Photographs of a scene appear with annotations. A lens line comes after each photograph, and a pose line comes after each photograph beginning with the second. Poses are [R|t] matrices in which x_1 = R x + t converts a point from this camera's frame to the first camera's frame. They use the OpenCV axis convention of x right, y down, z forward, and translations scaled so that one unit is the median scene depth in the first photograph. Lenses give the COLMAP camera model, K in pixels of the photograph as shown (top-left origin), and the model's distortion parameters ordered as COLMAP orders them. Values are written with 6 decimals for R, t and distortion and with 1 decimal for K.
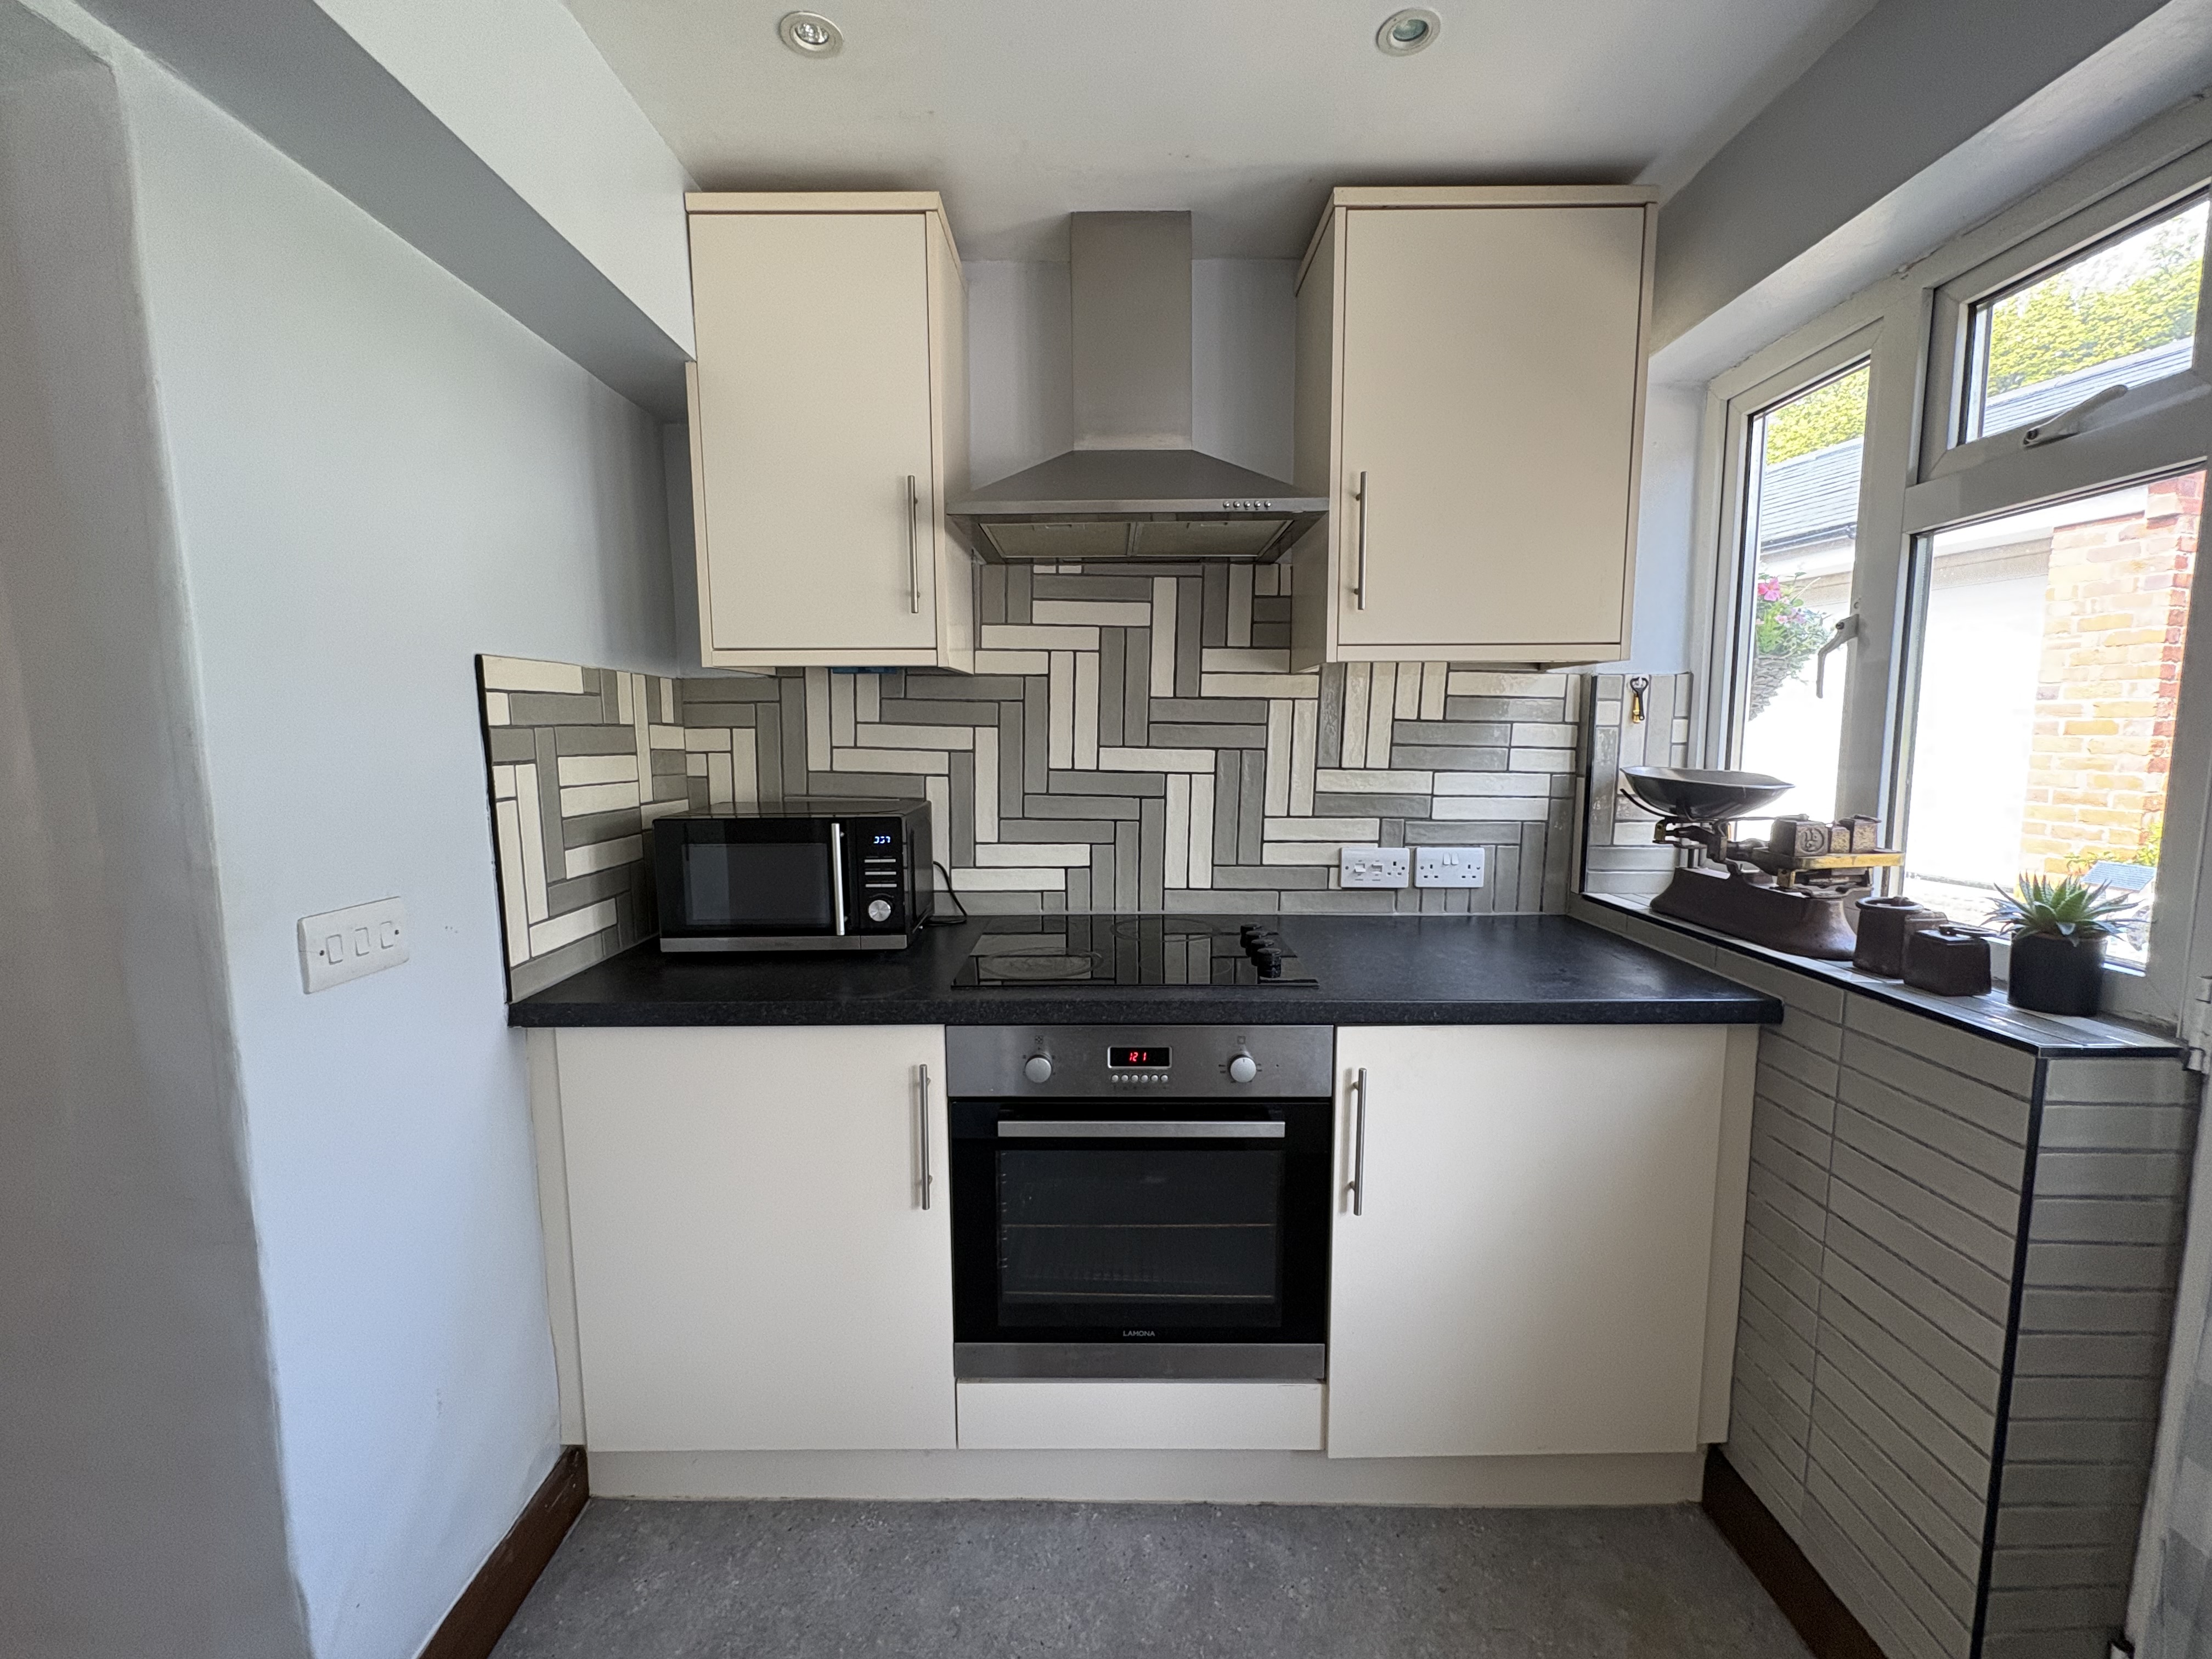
lens RADIAL K [[875.0, 0, 1103.3], [0, 875.0, 820.0], [0, 0, 1]] dist [-0.000658, -0.000248]
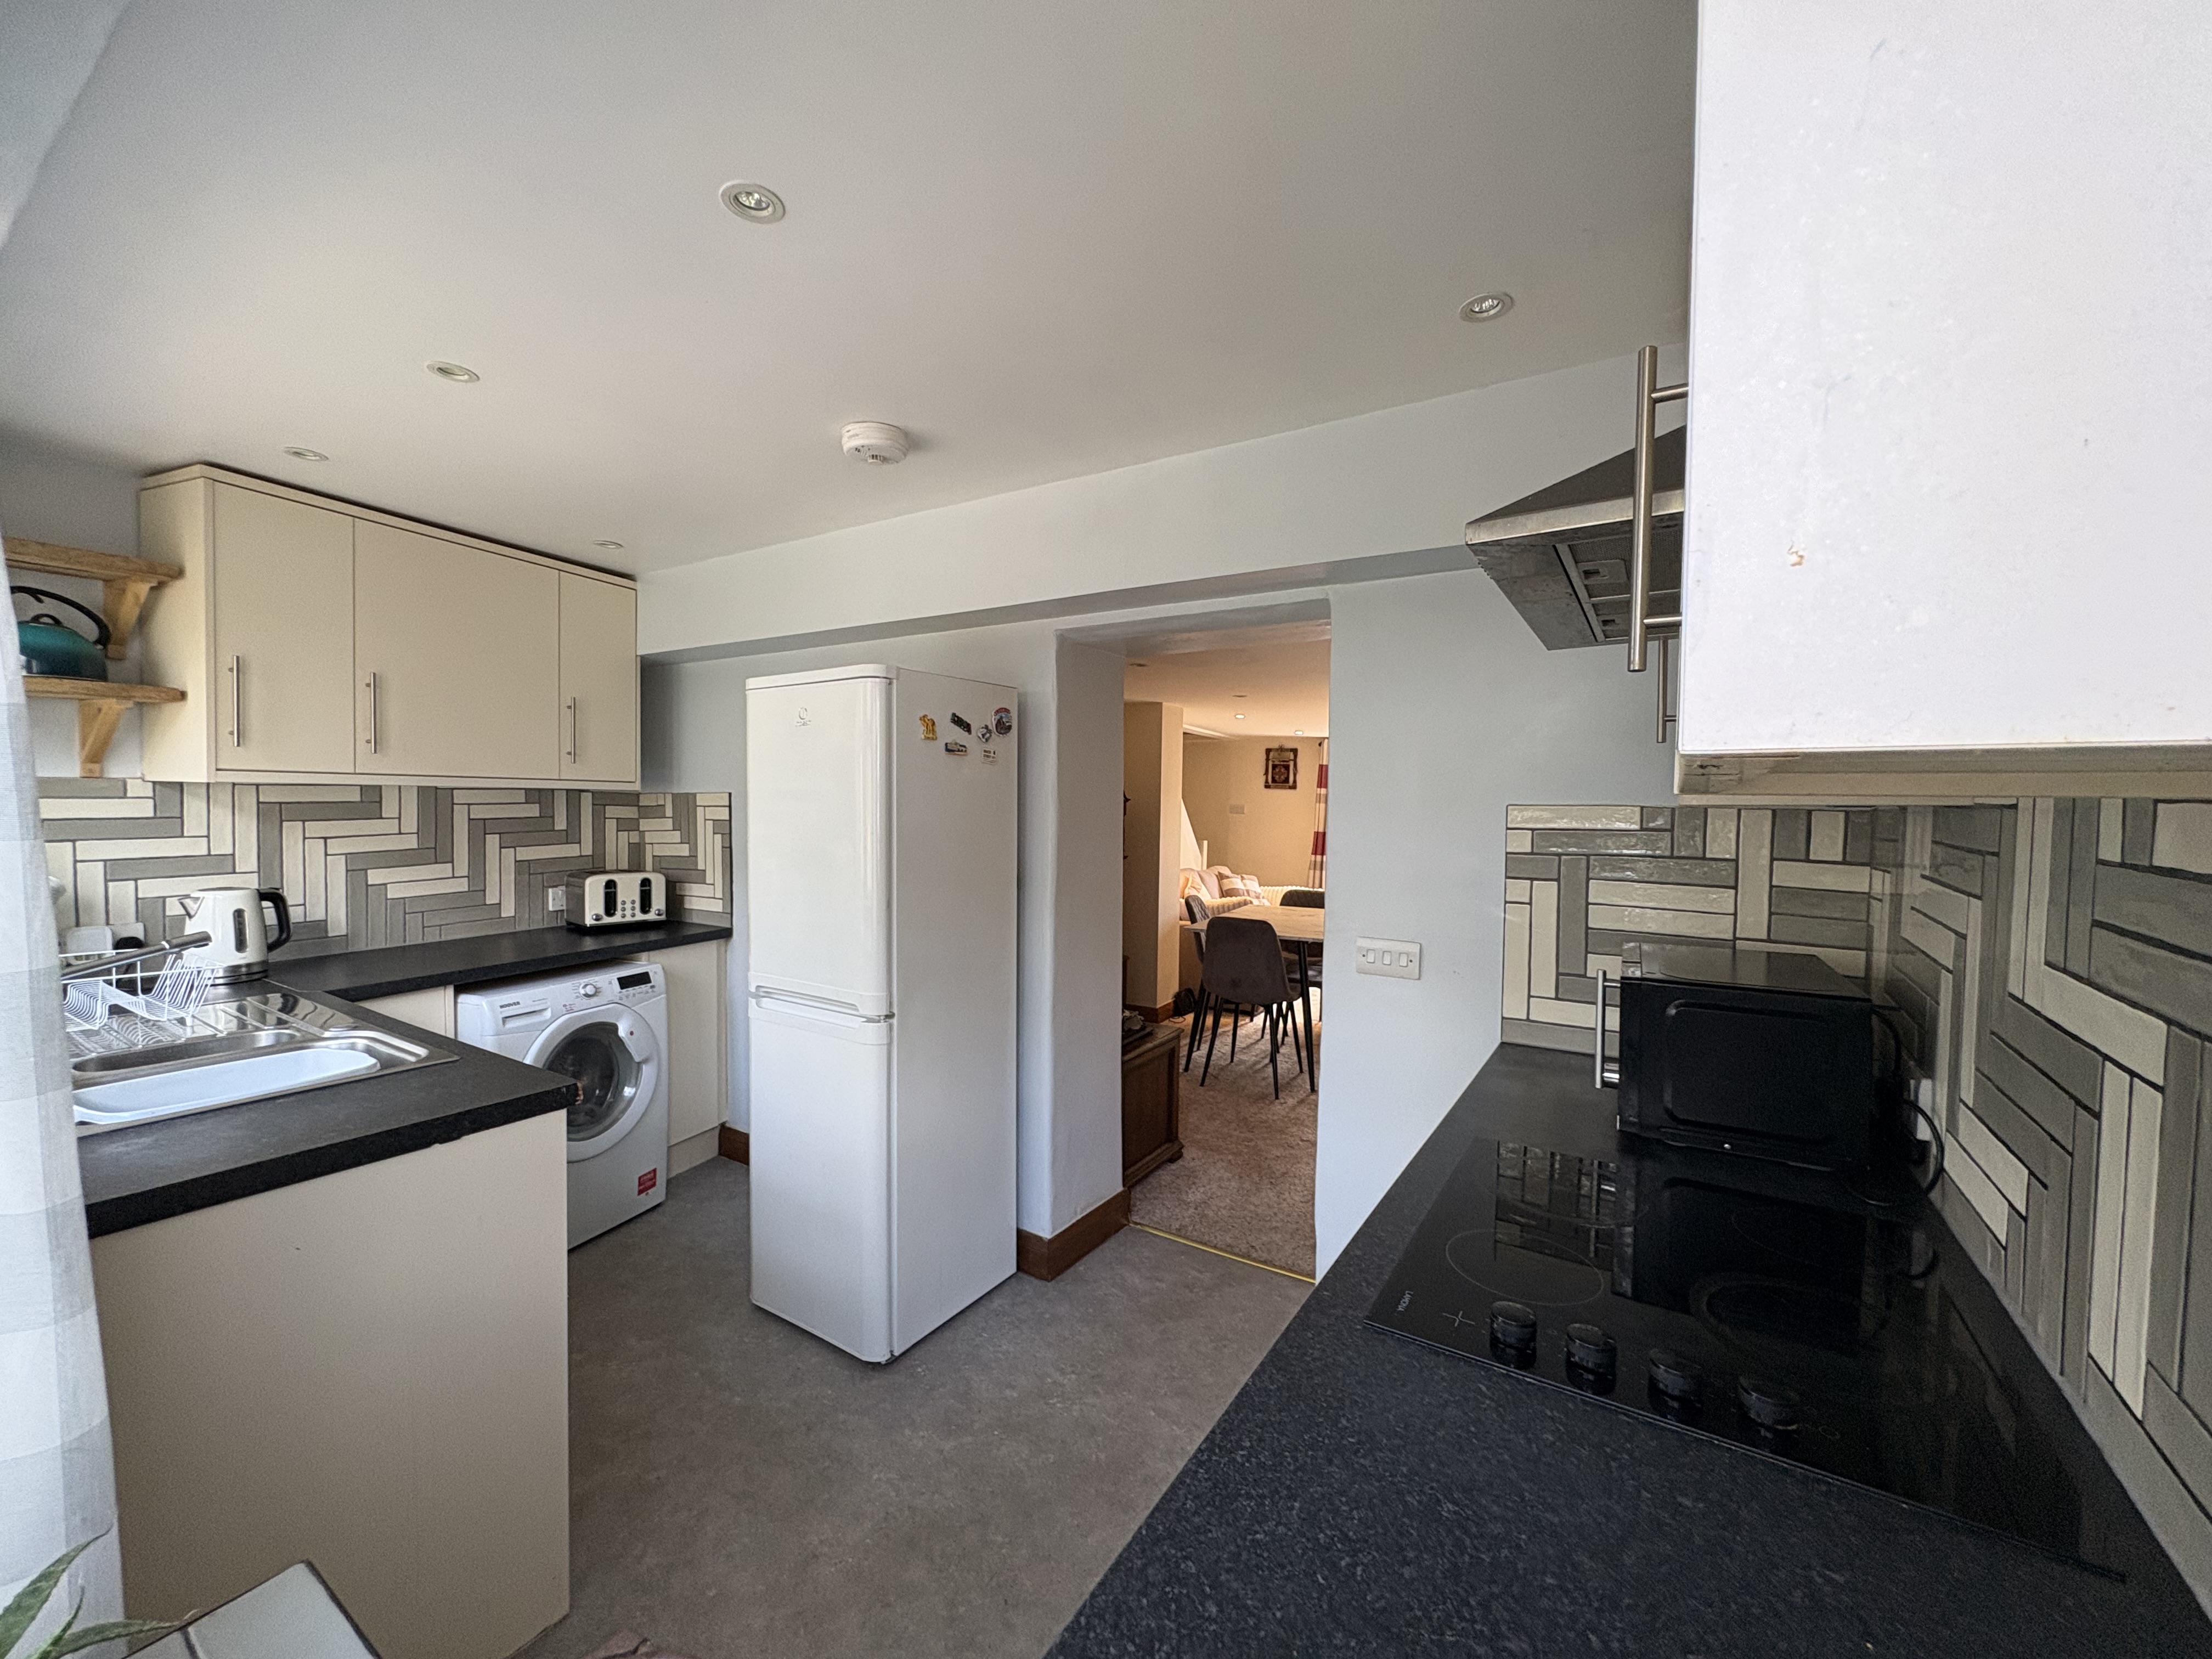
lens RADIAL K [[875.0, 0, 1113.6], [0, 875.0, 828.4], [0, 0, 1]] dist [-0.000658, -0.000248]
pose [[-0.526809, 0.022642, -0.849682, 0.809198], [-0.104929, 0.990267, 0.091444, -0.185811], [0.843482, 0.137330, -0.519305, 1.045775]]
